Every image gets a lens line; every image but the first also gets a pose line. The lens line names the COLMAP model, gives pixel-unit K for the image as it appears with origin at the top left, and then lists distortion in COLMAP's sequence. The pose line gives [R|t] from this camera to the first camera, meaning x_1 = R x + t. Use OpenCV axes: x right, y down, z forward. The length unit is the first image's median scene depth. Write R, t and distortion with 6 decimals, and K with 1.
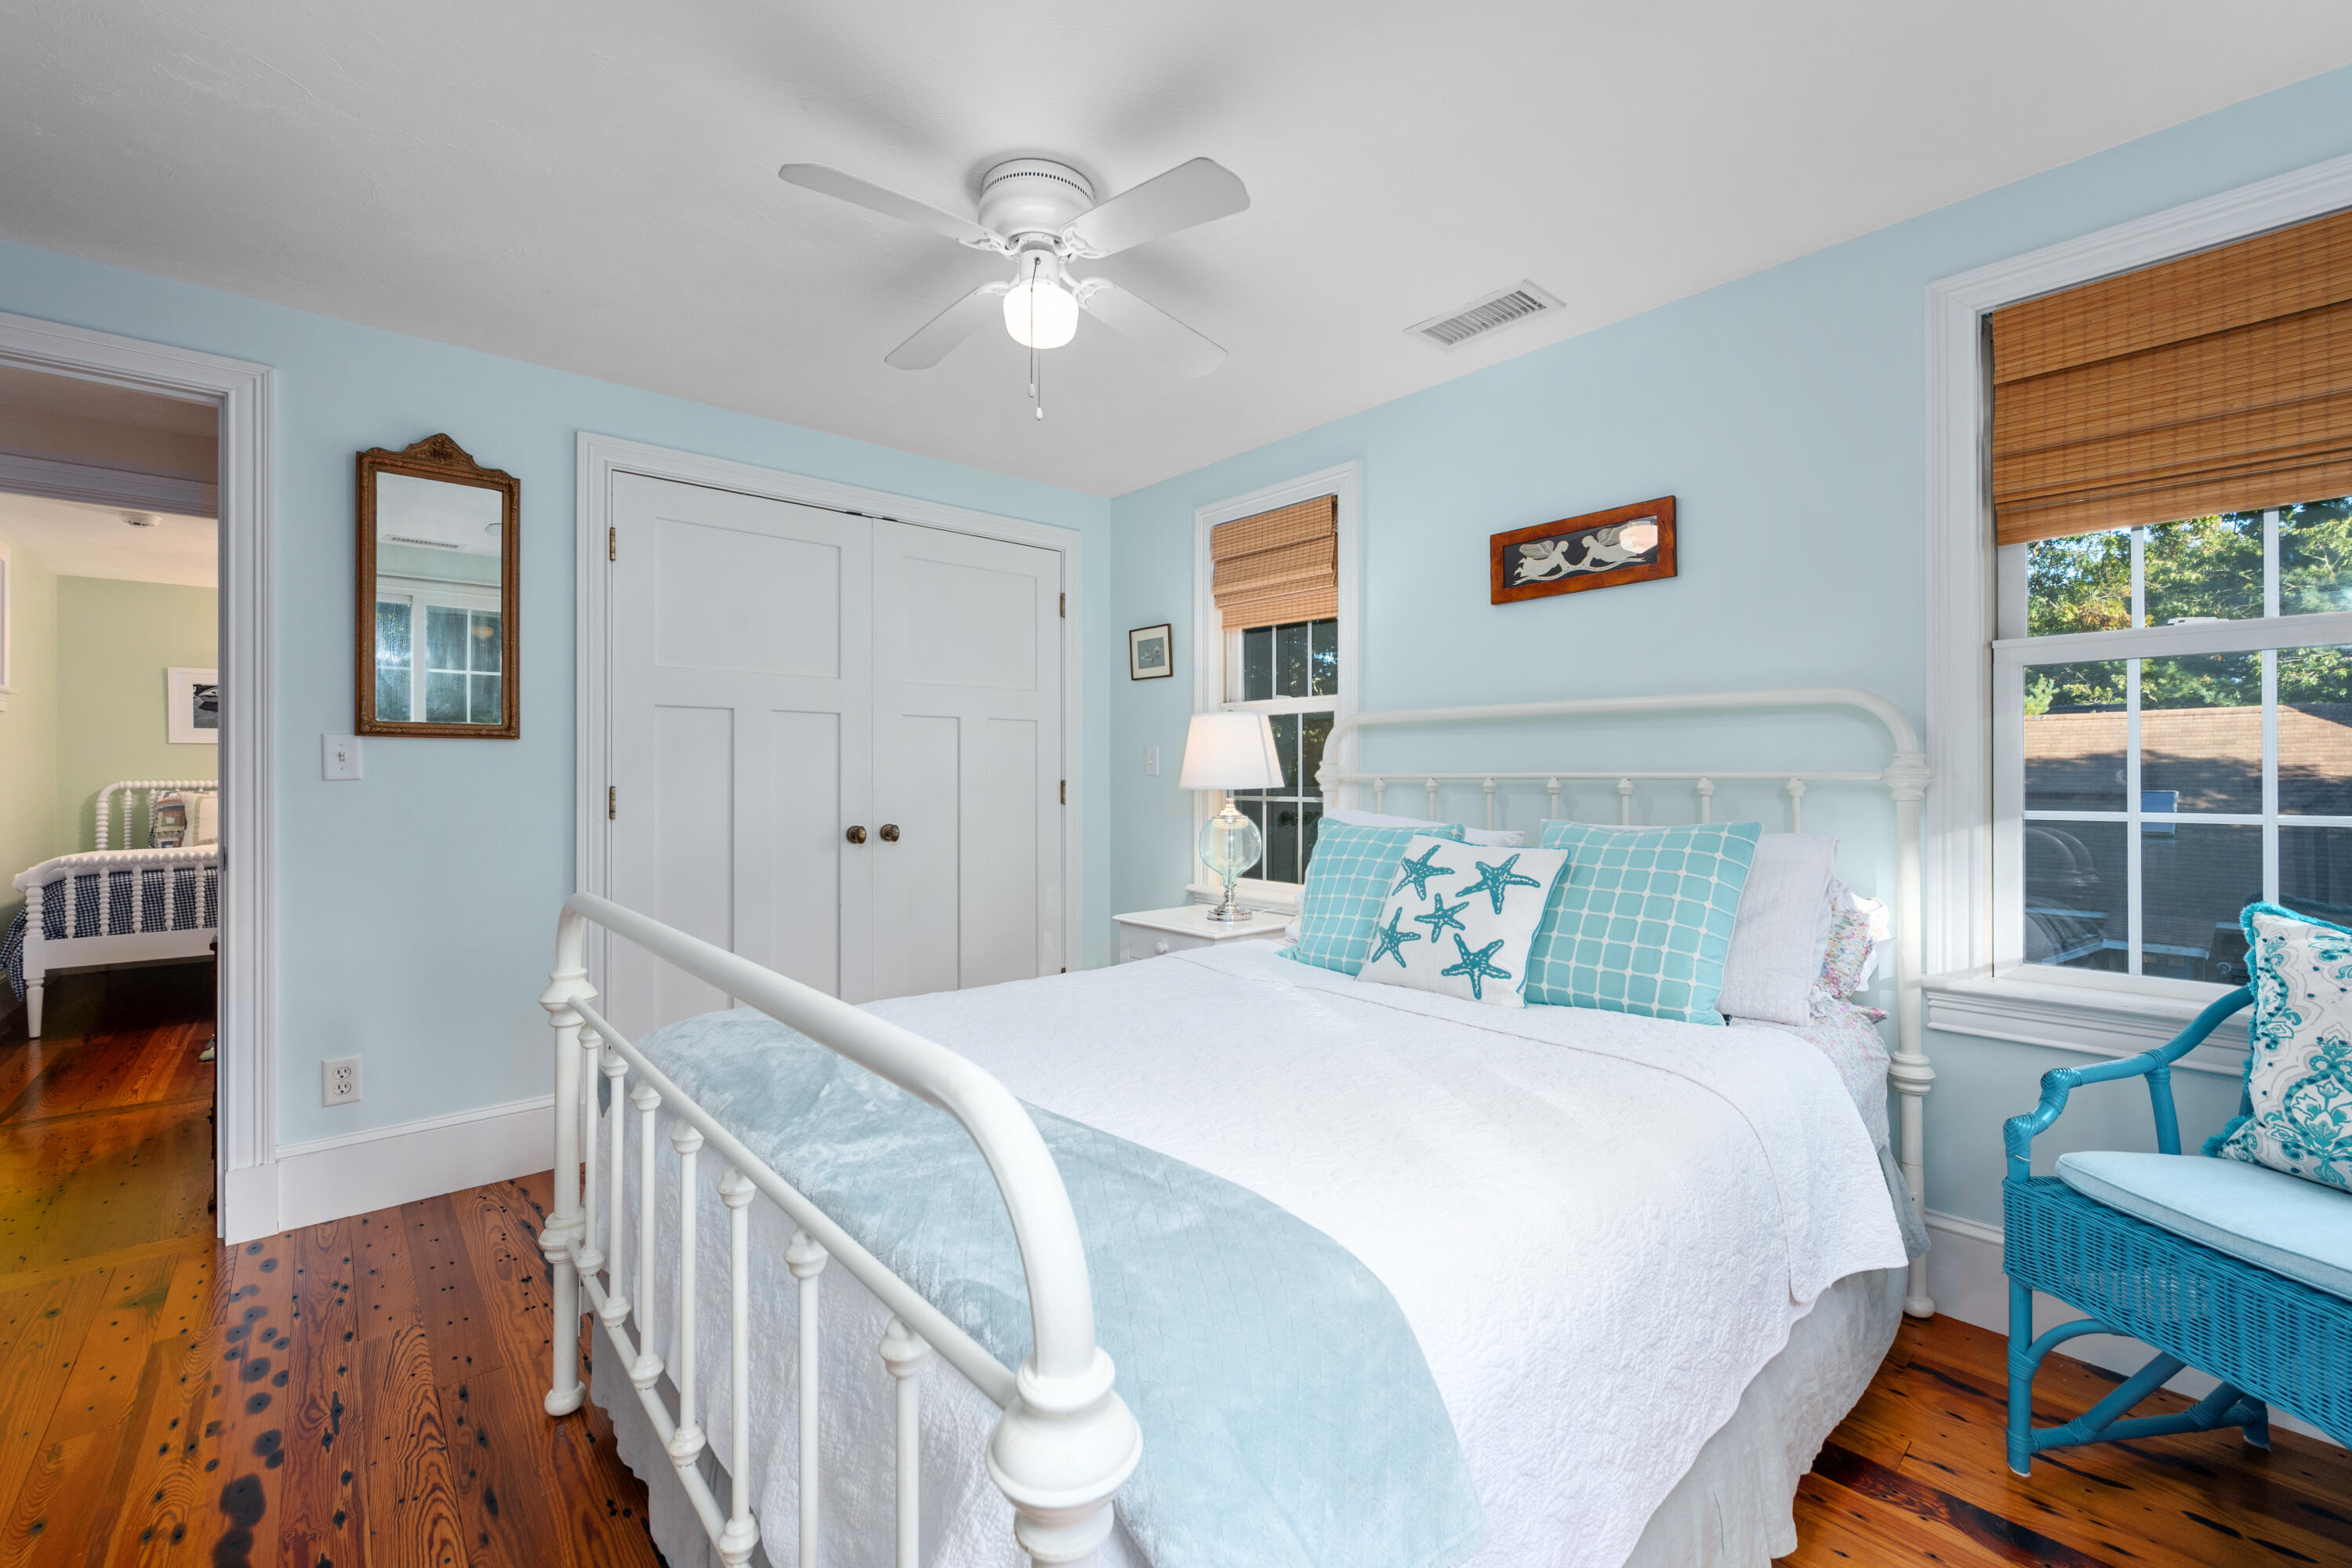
lens RADIAL K [[990.5, 0, 1195.2], [0, 990.5, 770.8], [0, 0, 1]] dist [-0.001864, 0.000403]
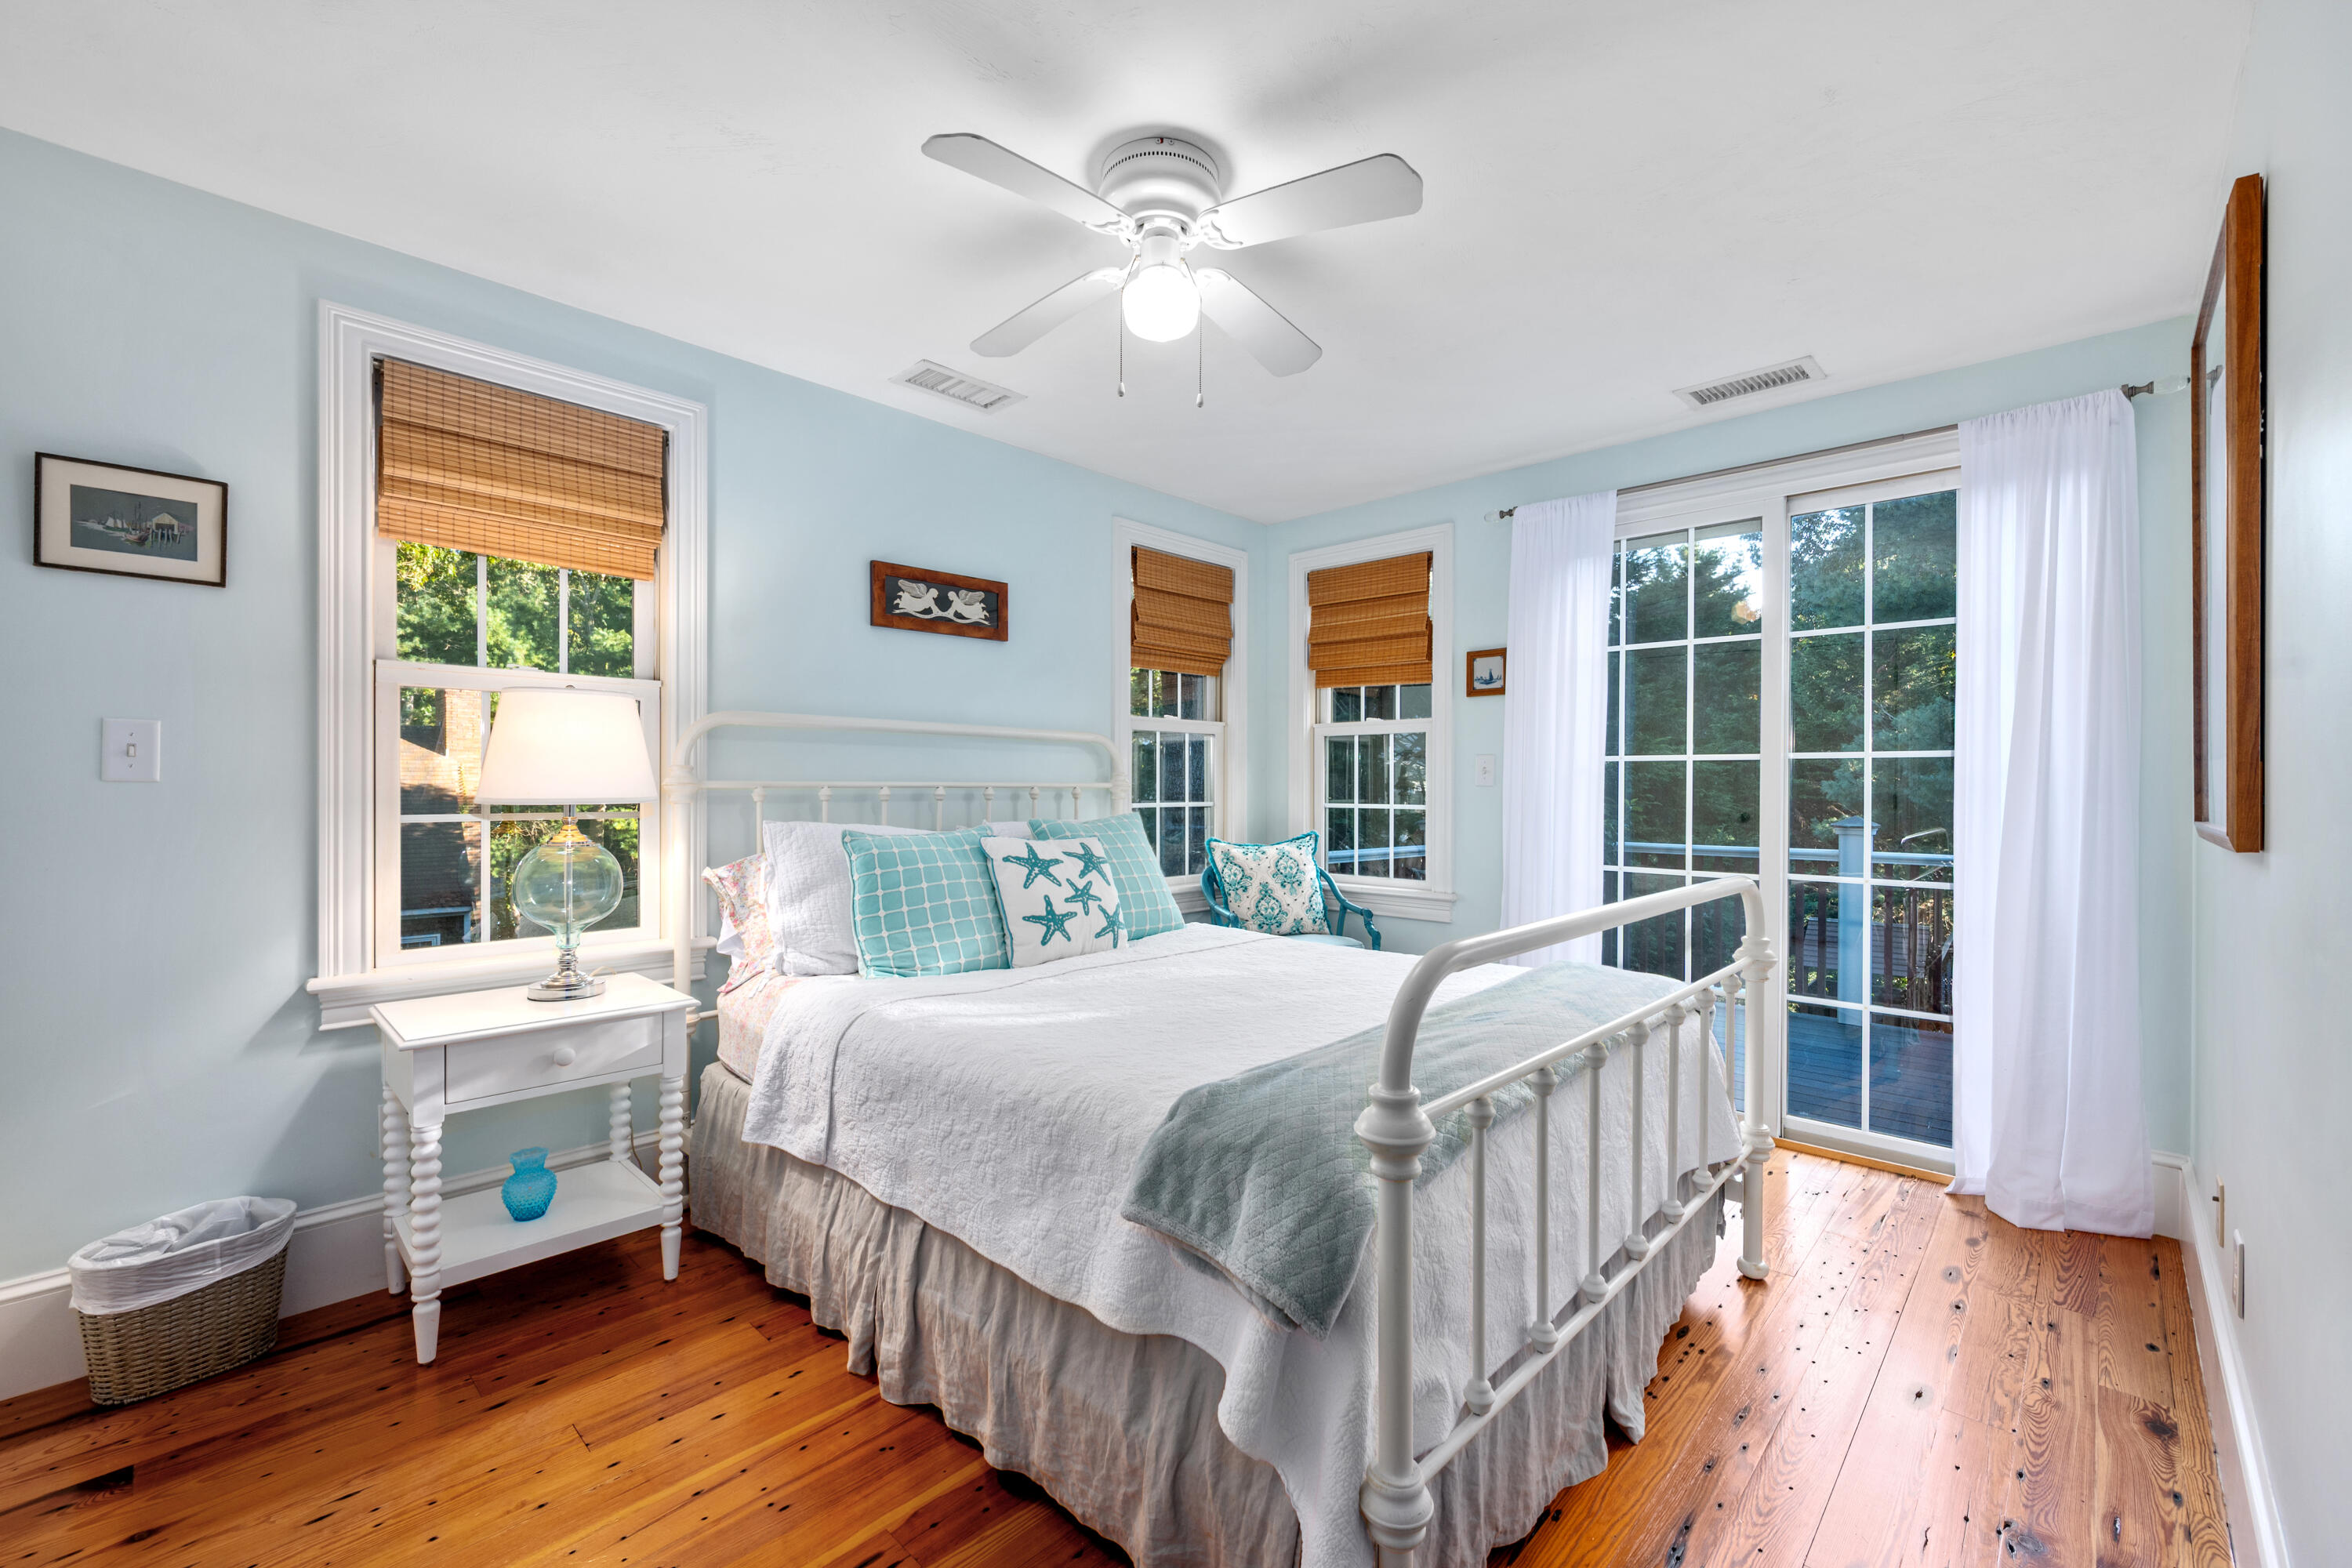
lens RADIAL K [[990.5, 0, 1192.1], [0, 990.5, 792.9], [0, 0, 1]] dist [-0.001864, 0.000403]
pose [[-0.106726, -0.007191, 0.994263, -0.845426], [-0.008470, 0.999944, 0.006323, 0.004496], [-0.994252, -0.007746, -0.106780, 0.808950]]
